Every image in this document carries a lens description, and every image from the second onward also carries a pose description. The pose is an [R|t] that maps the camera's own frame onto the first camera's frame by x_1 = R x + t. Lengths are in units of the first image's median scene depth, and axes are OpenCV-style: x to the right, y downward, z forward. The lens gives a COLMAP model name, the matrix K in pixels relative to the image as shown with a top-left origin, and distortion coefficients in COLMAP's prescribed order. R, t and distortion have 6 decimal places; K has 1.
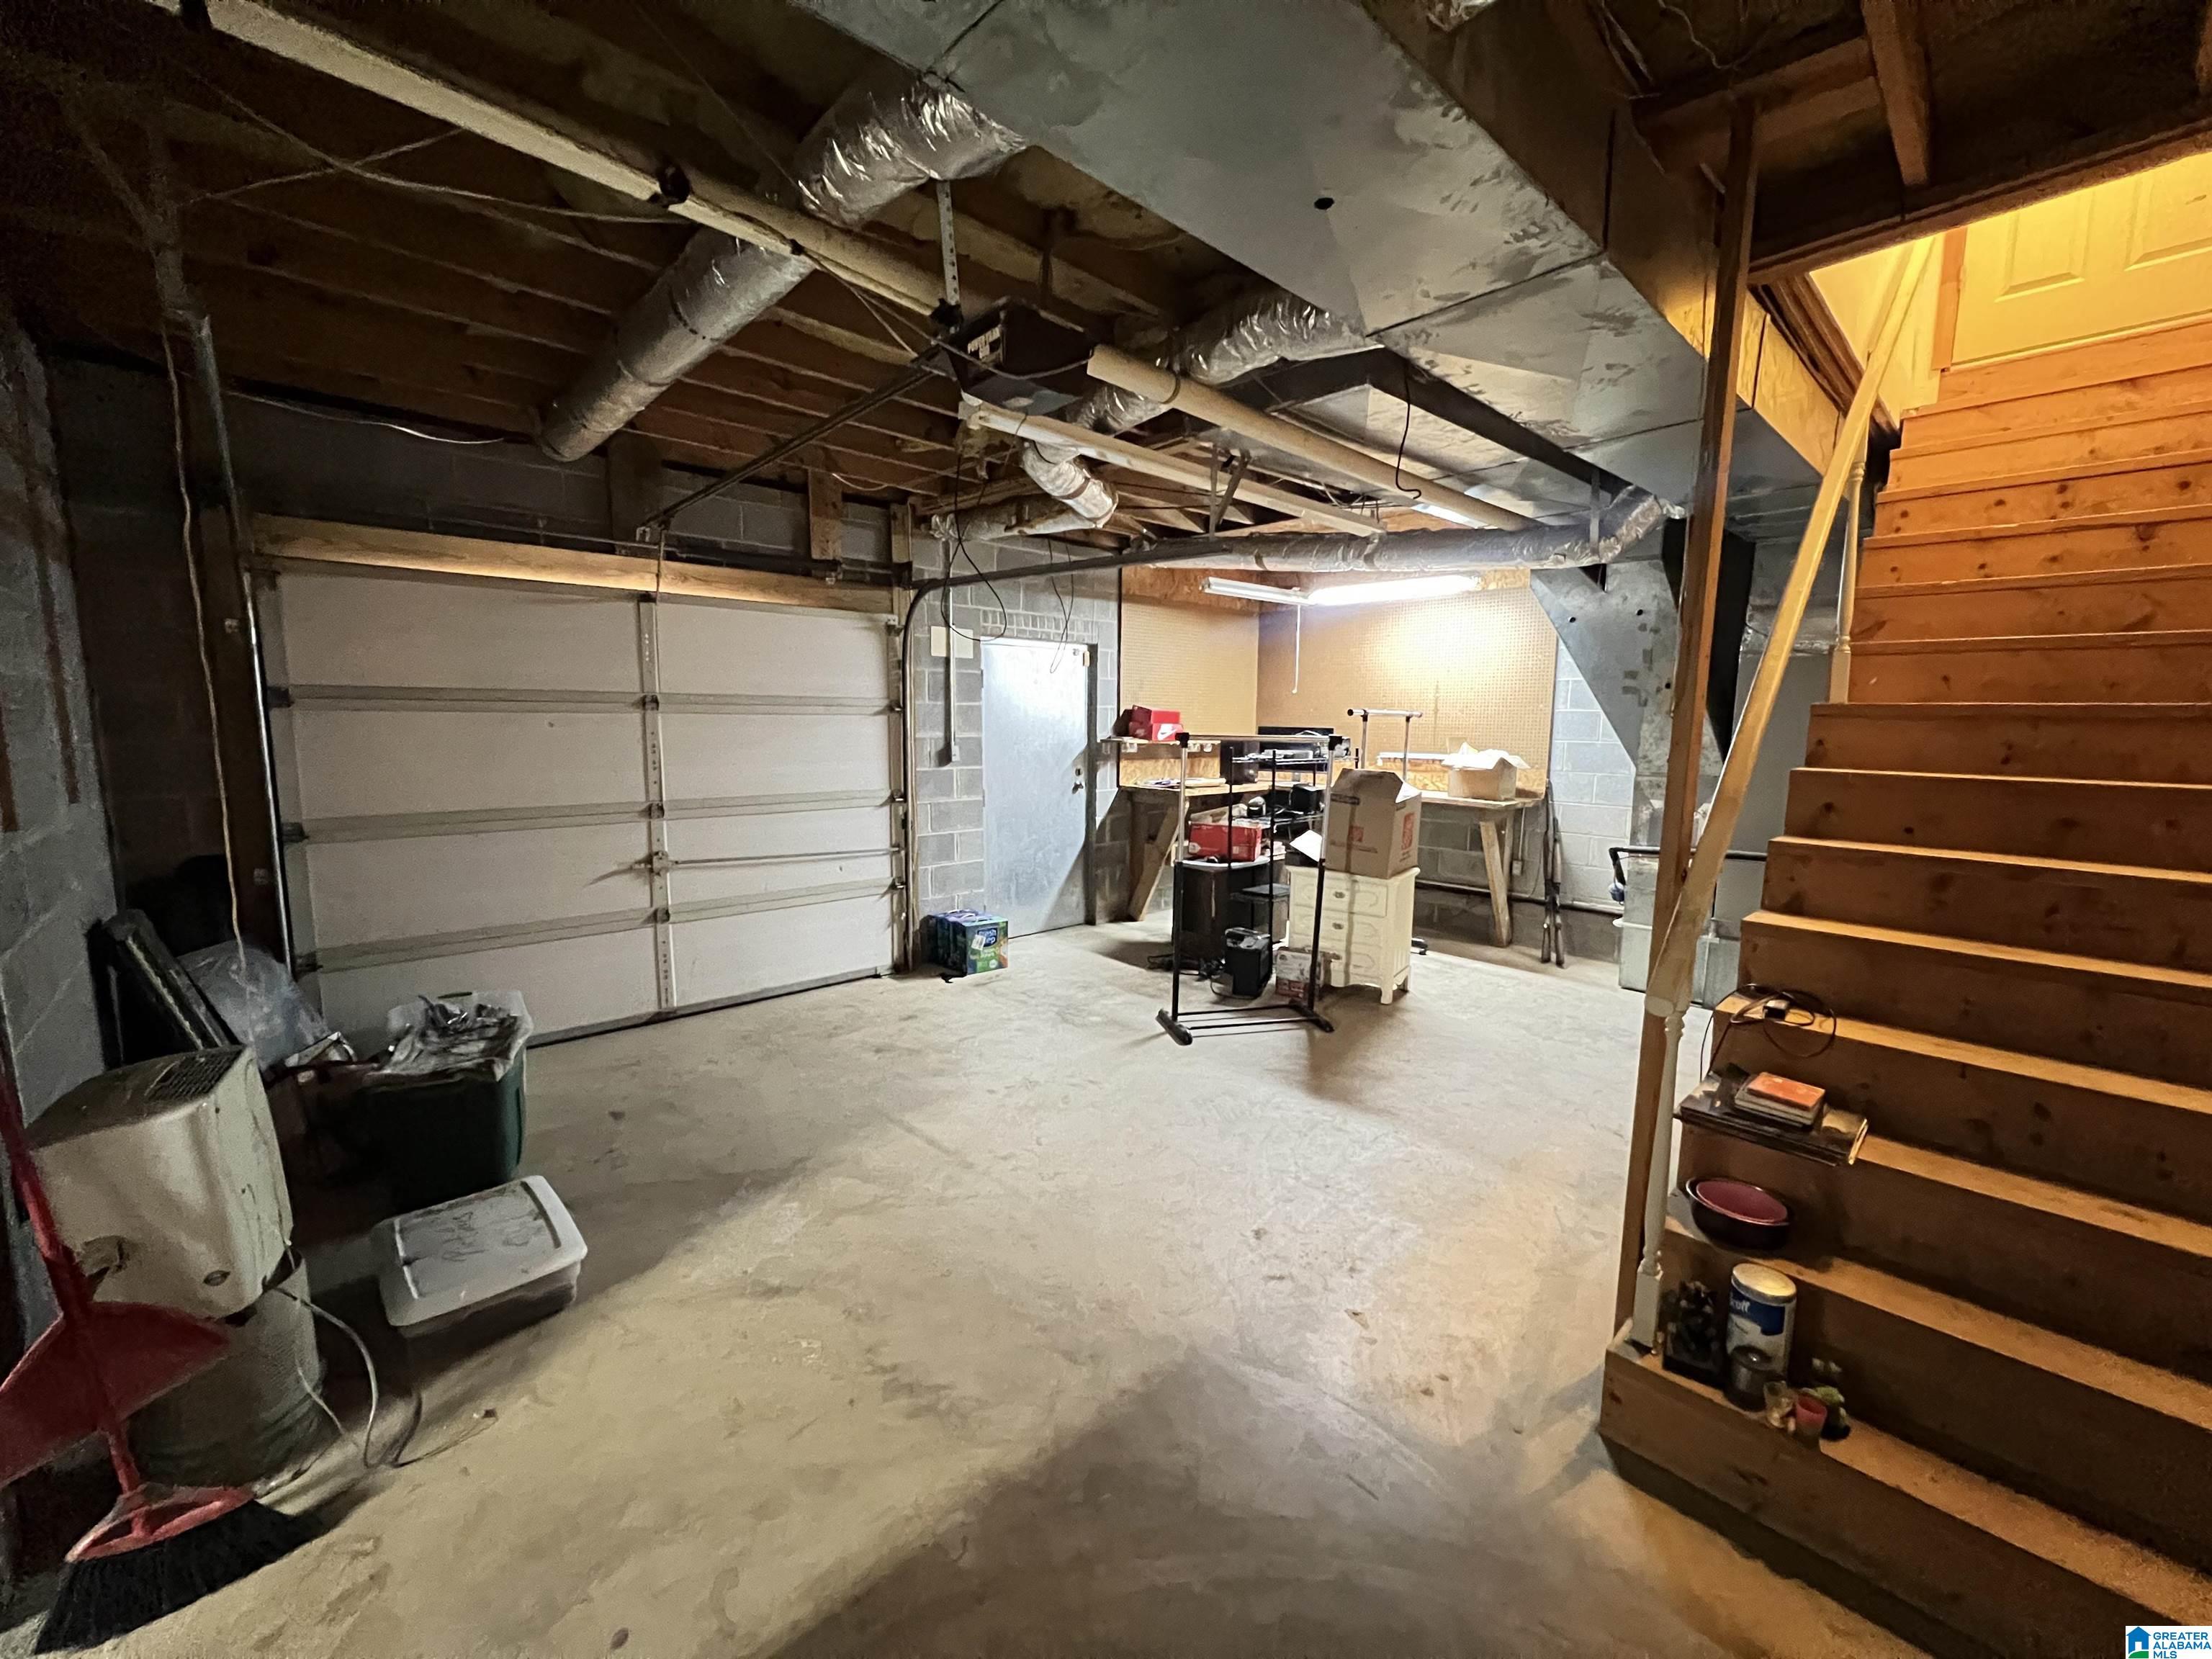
lens RADIAL K [[891.0, 0, 1111.6], [0, 891.0, 828.3], [0, 0, 1]] dist [-0.001194, -0.000056]
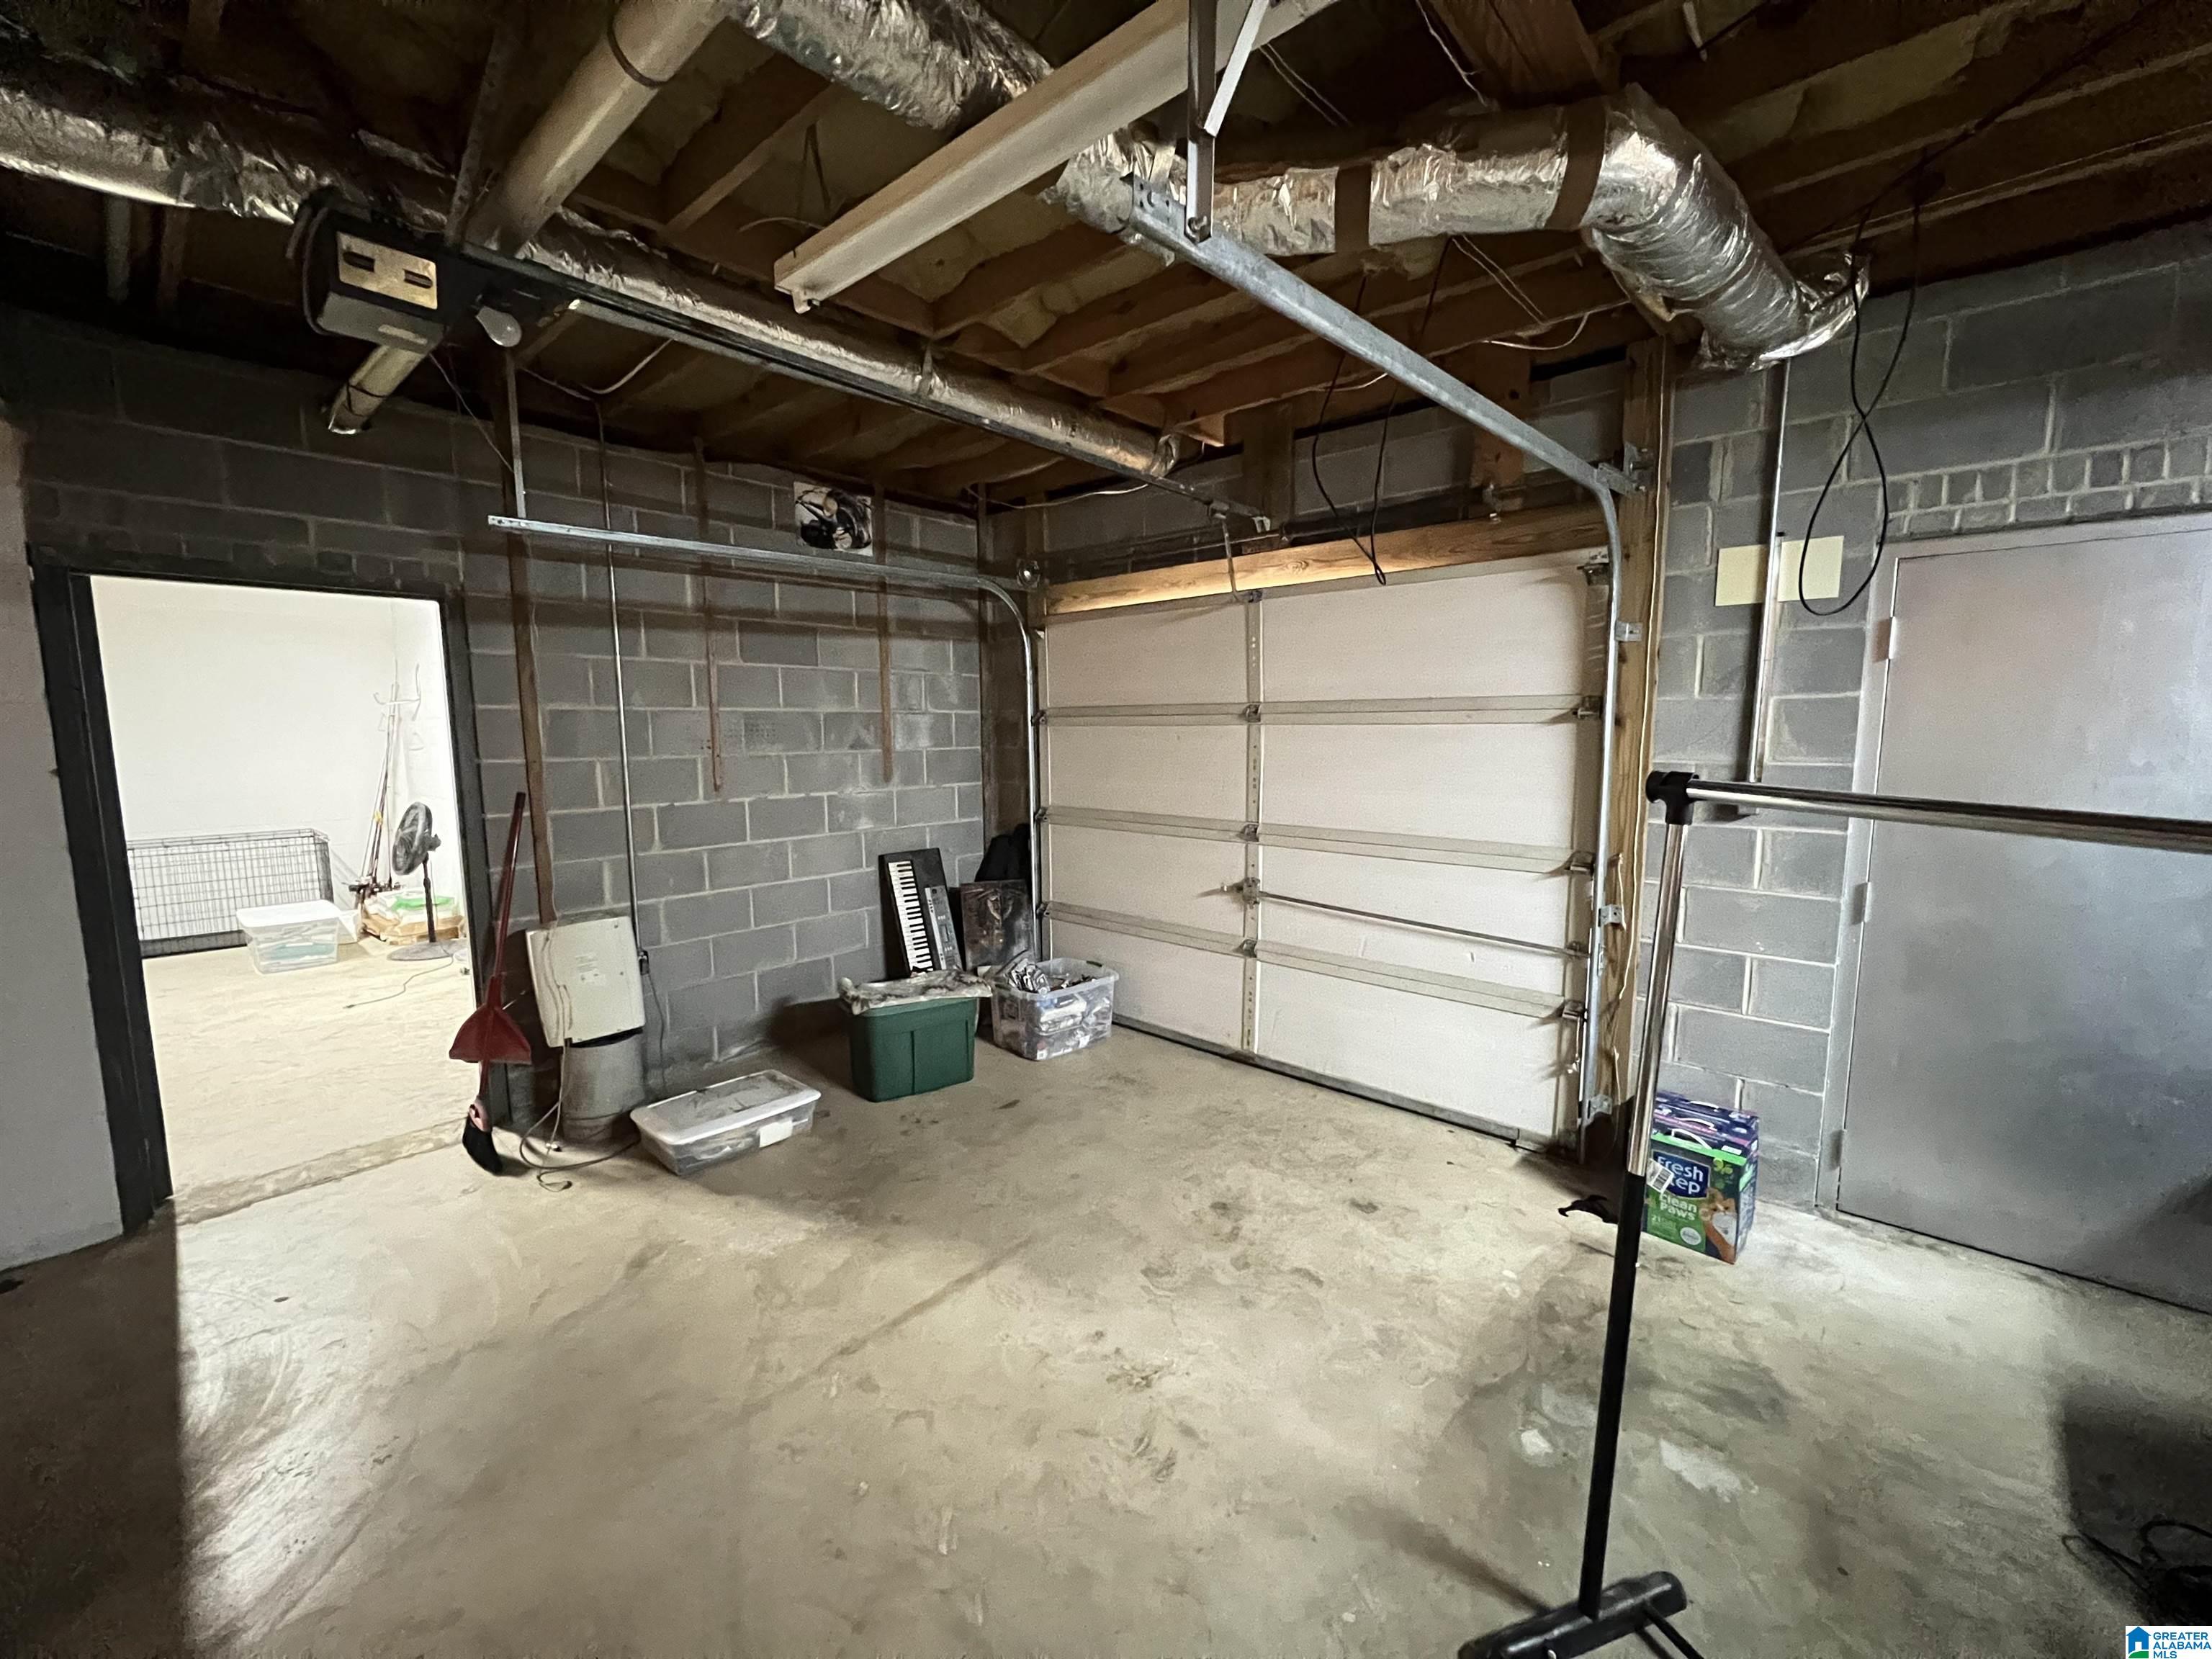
lens RADIAL K [[891.0, 0, 1111.1], [0, 891.0, 835.8], [0, 0, 1]] dist [-0.001194, -0.000056]
pose [[0.079681, 0.113369, -0.990353, 0.362655], [-0.119551, 0.987427, 0.103415, -0.091676], [0.989625, 0.110158, 0.092233, 0.761778]]
